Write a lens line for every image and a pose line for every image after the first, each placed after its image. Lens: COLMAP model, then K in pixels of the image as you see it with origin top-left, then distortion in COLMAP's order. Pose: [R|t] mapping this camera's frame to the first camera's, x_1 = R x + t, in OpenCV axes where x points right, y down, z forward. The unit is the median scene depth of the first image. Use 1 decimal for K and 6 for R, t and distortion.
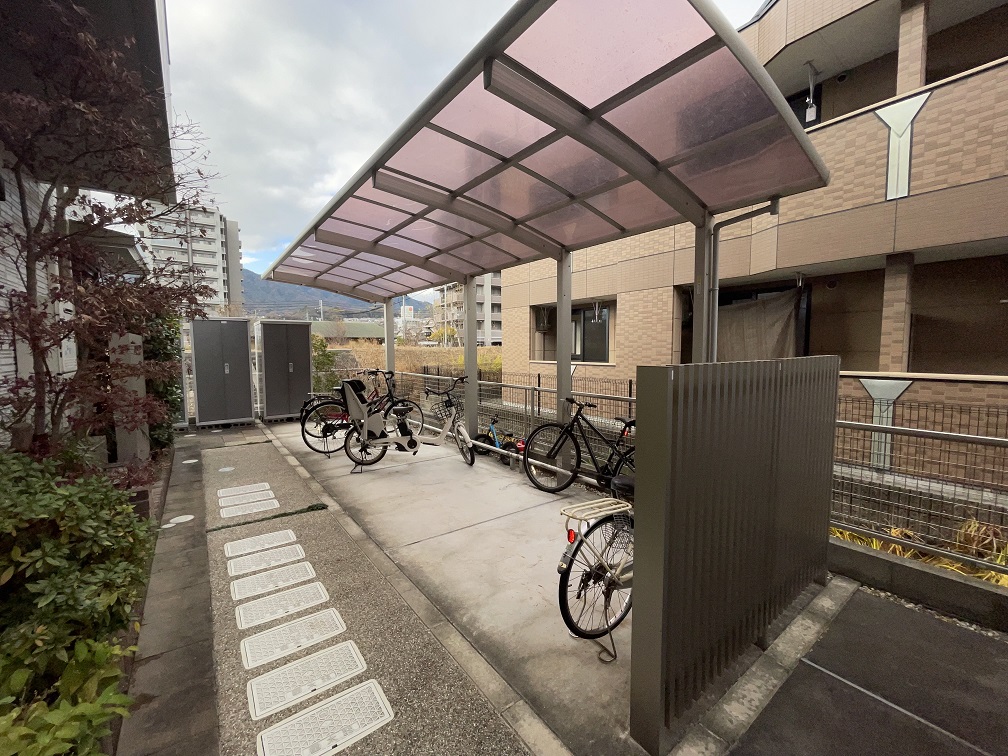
lens RADIAL K [[408.7, 0, 504.5], [0, 408.7, 384.6], [0, 0, 1]] dist [0.011295, -0.000480]
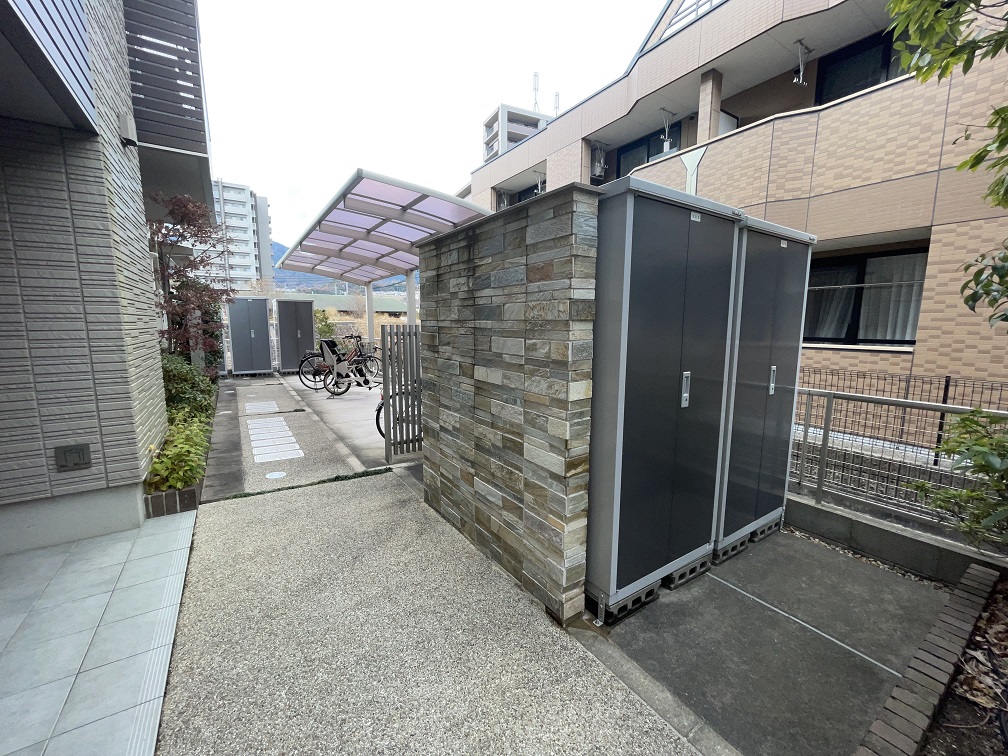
lens RADIAL K [[409.8, 0, 505.8], [0, 409.8, 377.2], [0, 0, 1]] dist [0.010939, -0.000052]
pose [[0.998255, 0.012023, -0.057819, 0.345143], [-0.009184, 0.998751, 0.049116, 0.040675], [0.058338, -0.048500, 0.997118, -0.457590]]
